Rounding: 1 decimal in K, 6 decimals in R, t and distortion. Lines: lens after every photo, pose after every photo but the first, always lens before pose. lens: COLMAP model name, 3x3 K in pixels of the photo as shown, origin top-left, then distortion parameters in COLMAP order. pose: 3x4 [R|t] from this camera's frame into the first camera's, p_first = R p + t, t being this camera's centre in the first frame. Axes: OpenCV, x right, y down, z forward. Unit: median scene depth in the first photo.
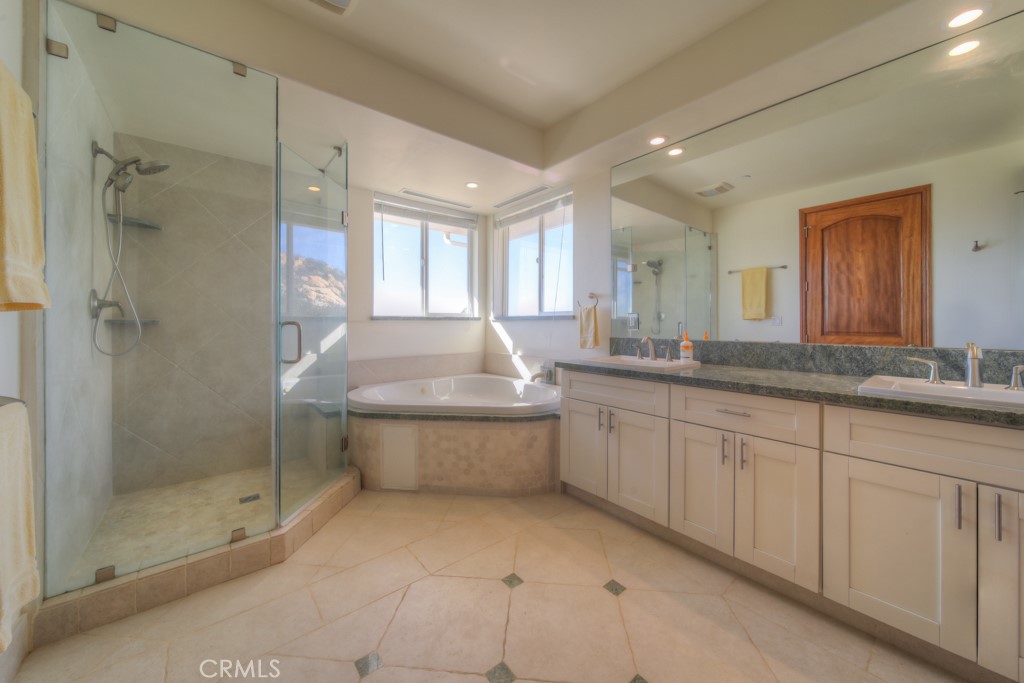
lens RADIAL K [[368.9, 0, 512.5], [0, 368.9, 328.1], [0, 0, 1]] dist [0.000680, -0.000016]
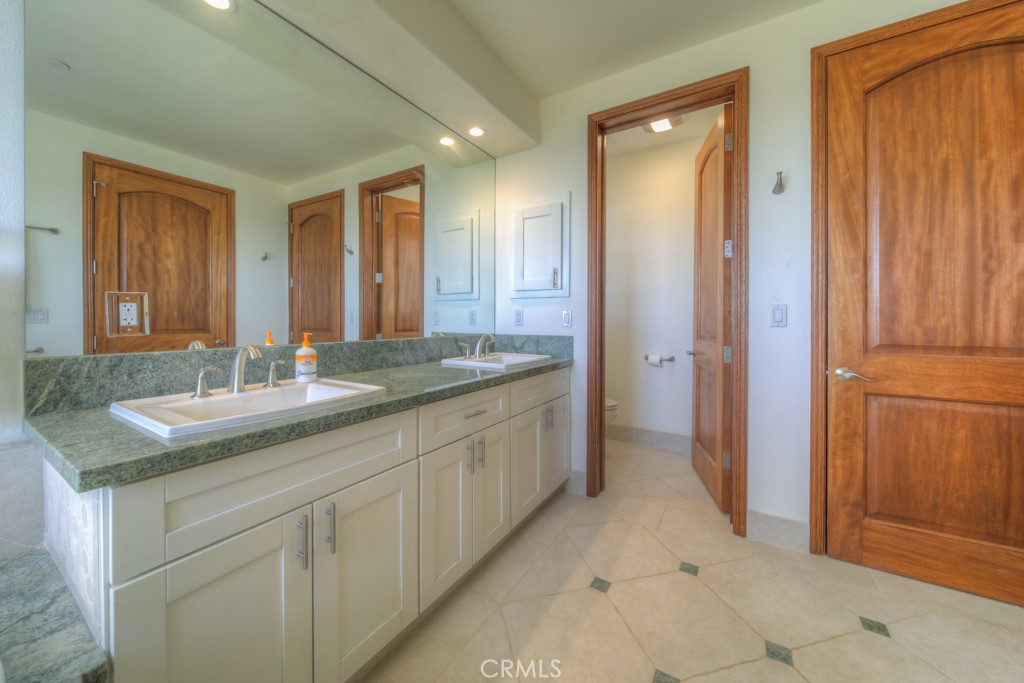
lens RADIAL K [[368.9, 0, 512.5], [0, 368.9, 328.1], [0, 0, 1]] dist [0.000680, -0.000016]
pose [[-0.320596, -0.020412, 0.946996, -0.140625], [0.011428, 0.999612, 0.025415, -0.005484], [-0.947147, 0.018970, -0.320238, 0.533634]]
